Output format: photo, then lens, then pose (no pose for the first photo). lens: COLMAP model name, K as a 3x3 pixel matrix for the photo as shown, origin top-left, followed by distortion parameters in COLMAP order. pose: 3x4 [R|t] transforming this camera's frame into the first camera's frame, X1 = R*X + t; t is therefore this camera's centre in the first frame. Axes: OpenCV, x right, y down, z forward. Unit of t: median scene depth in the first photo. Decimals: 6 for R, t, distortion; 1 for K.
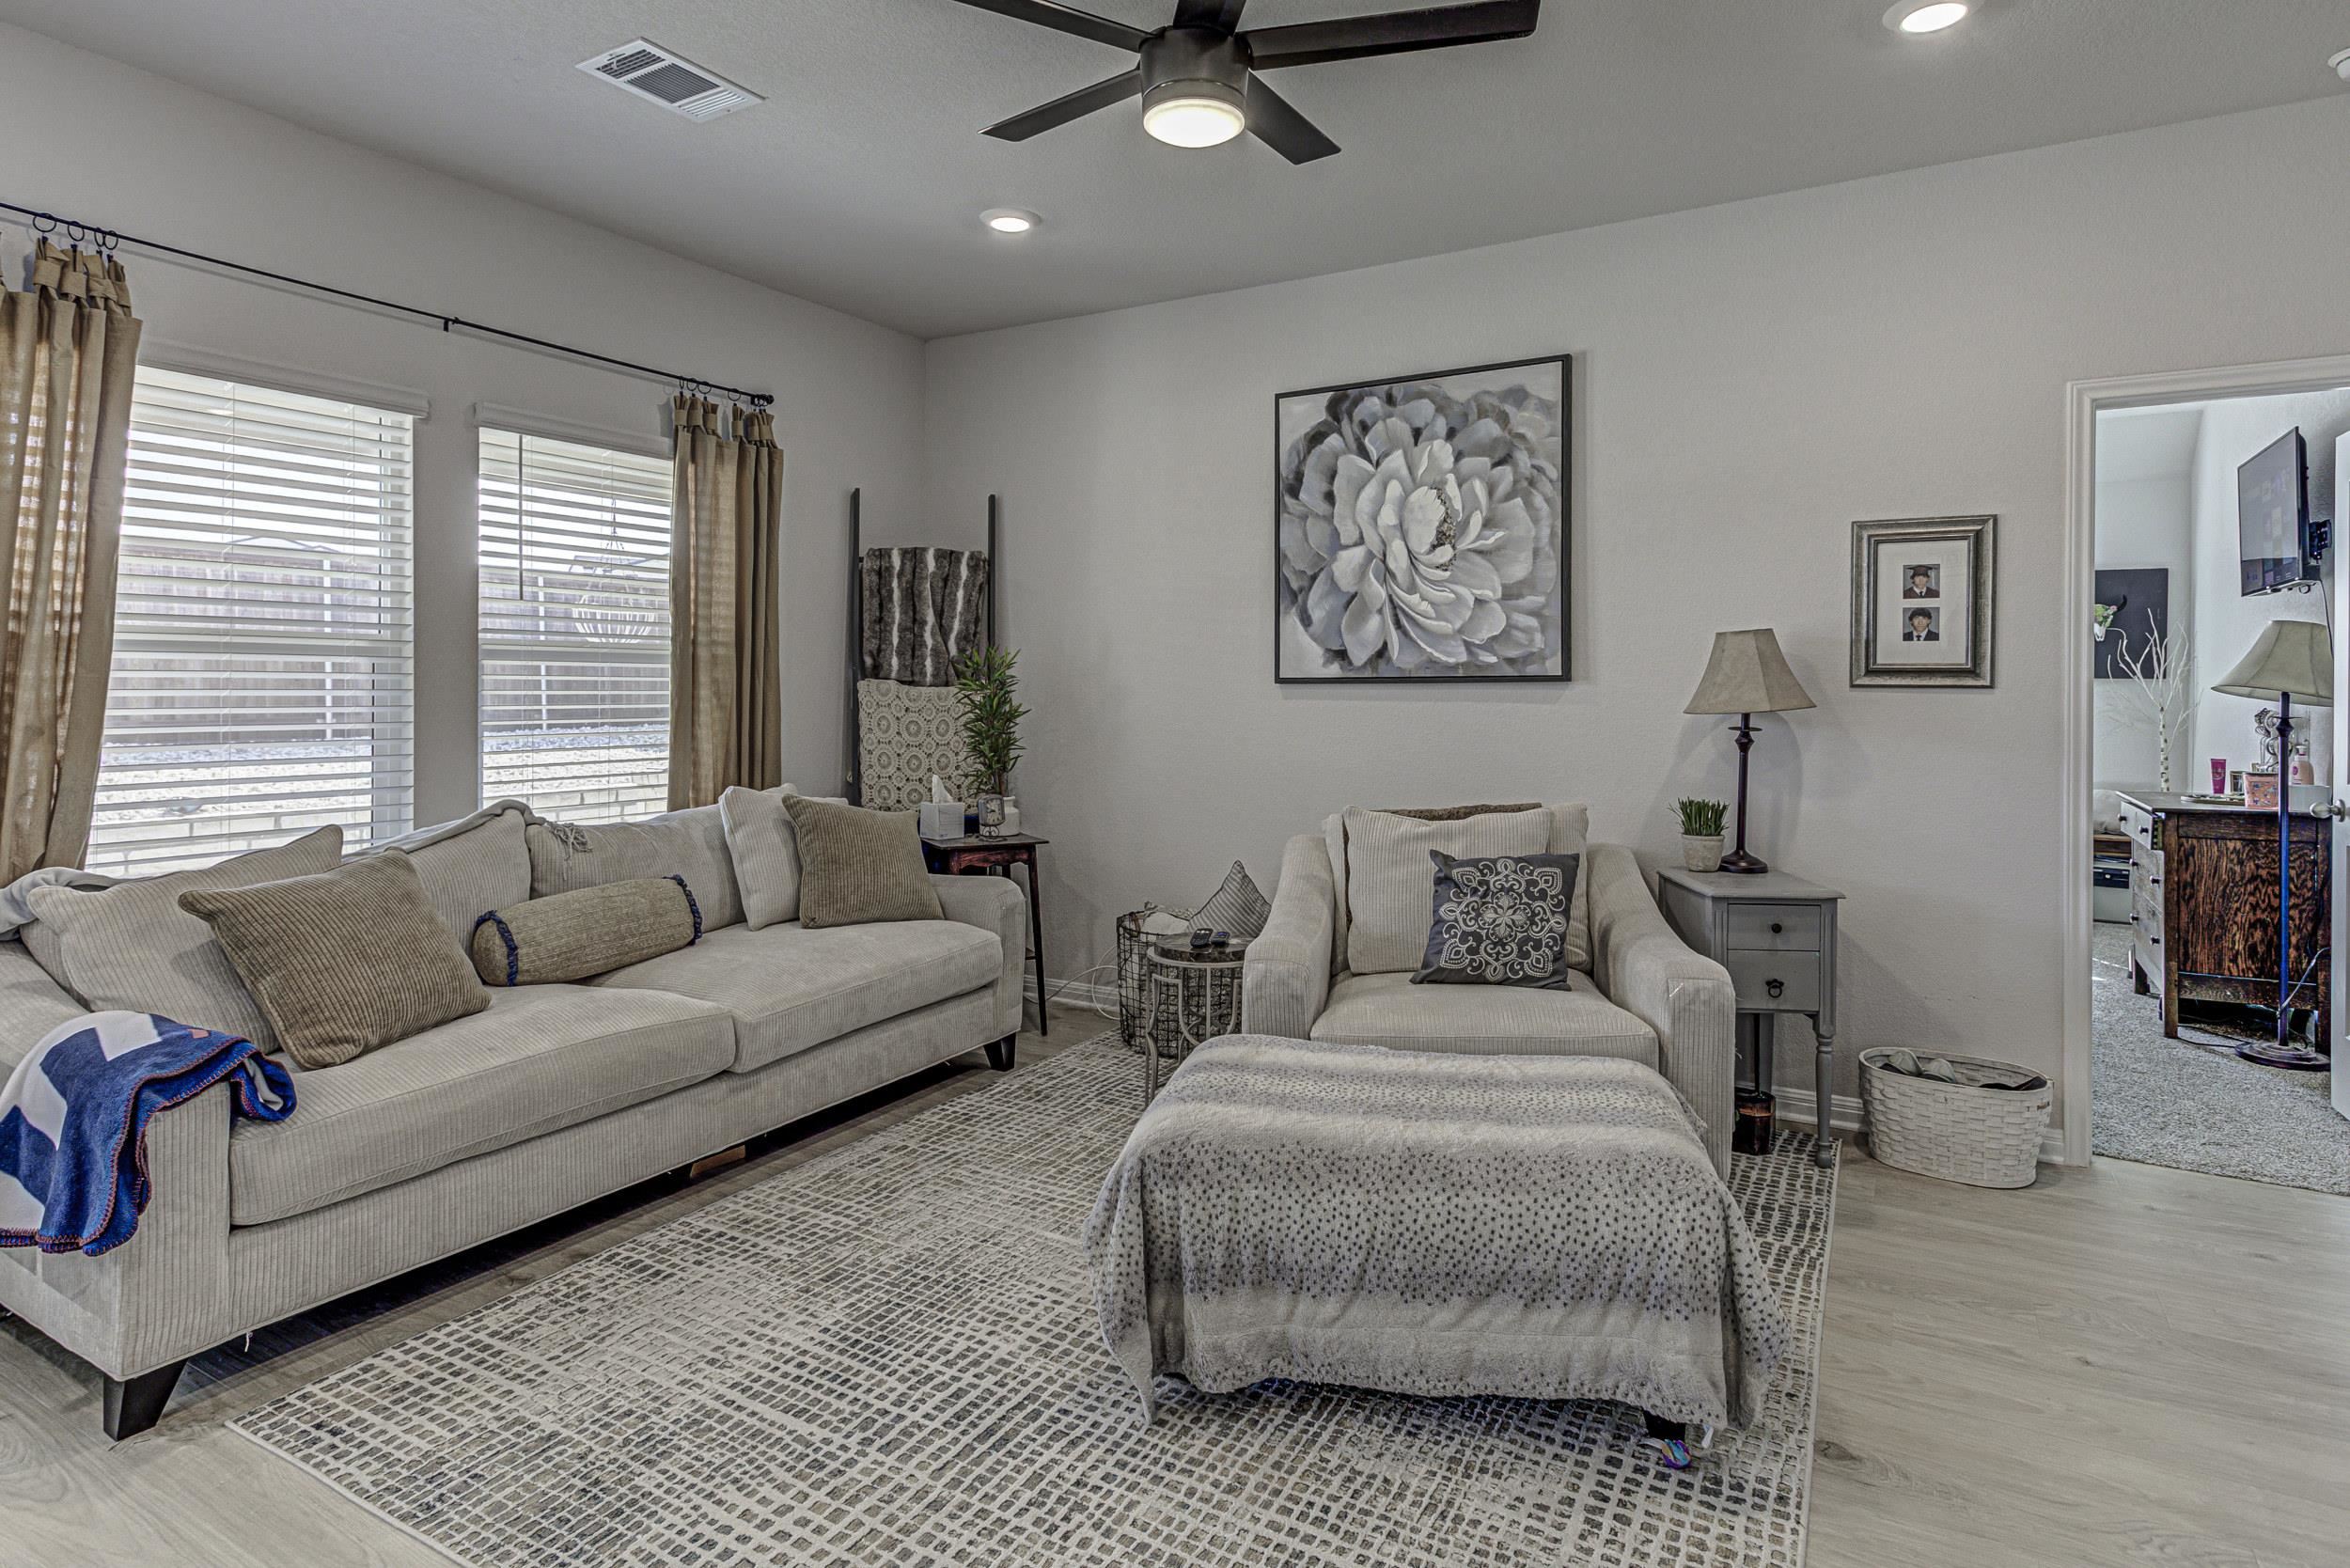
lens RADIAL K [[1274.6, 0, 1100.5], [0, 1274.6, 675.6], [0, 0, 1]] dist [-0.017522, 0.001788]
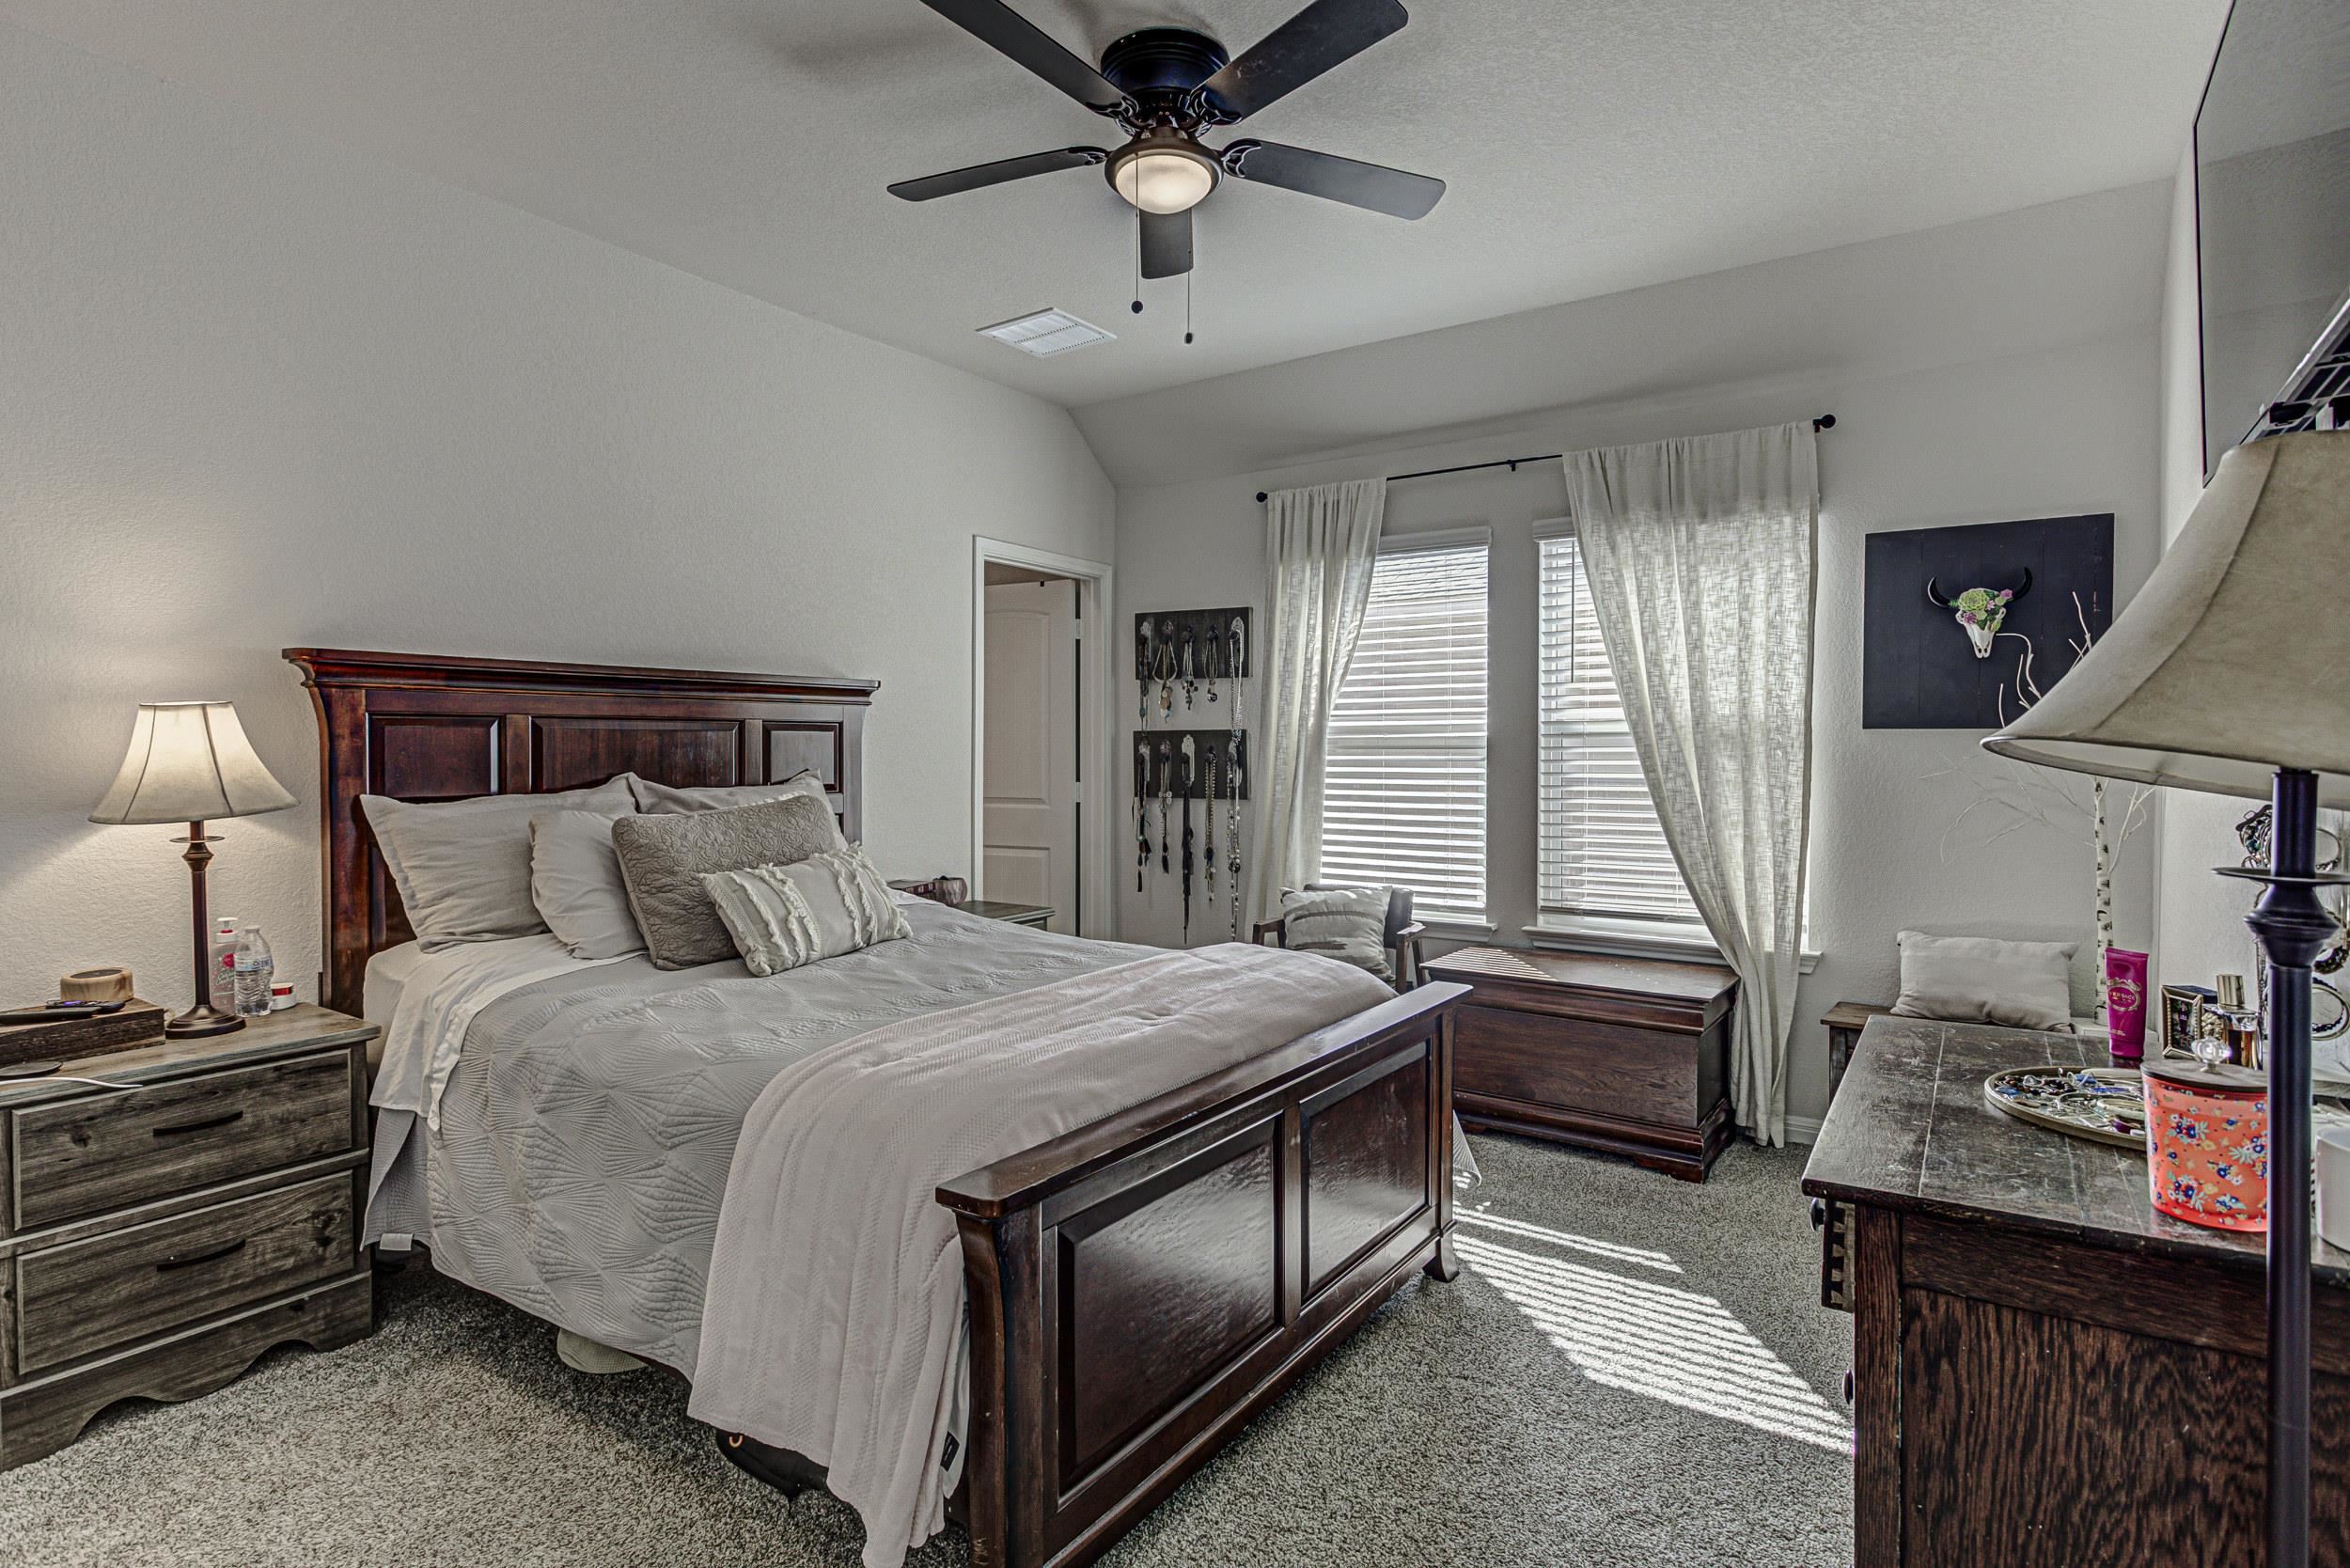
lens RADIAL K [[1154.1, 0, 1186.1], [0, 1154.1, 768.1], [0, 0, 1]] dist [-0.002338, 0.000508]
pose [[0.998615, -0.014670, -0.050516, 0.725629], [0.015577, 0.999724, 0.017604, 0.006355], [0.050244, -0.018366, 0.998568, 0.753078]]
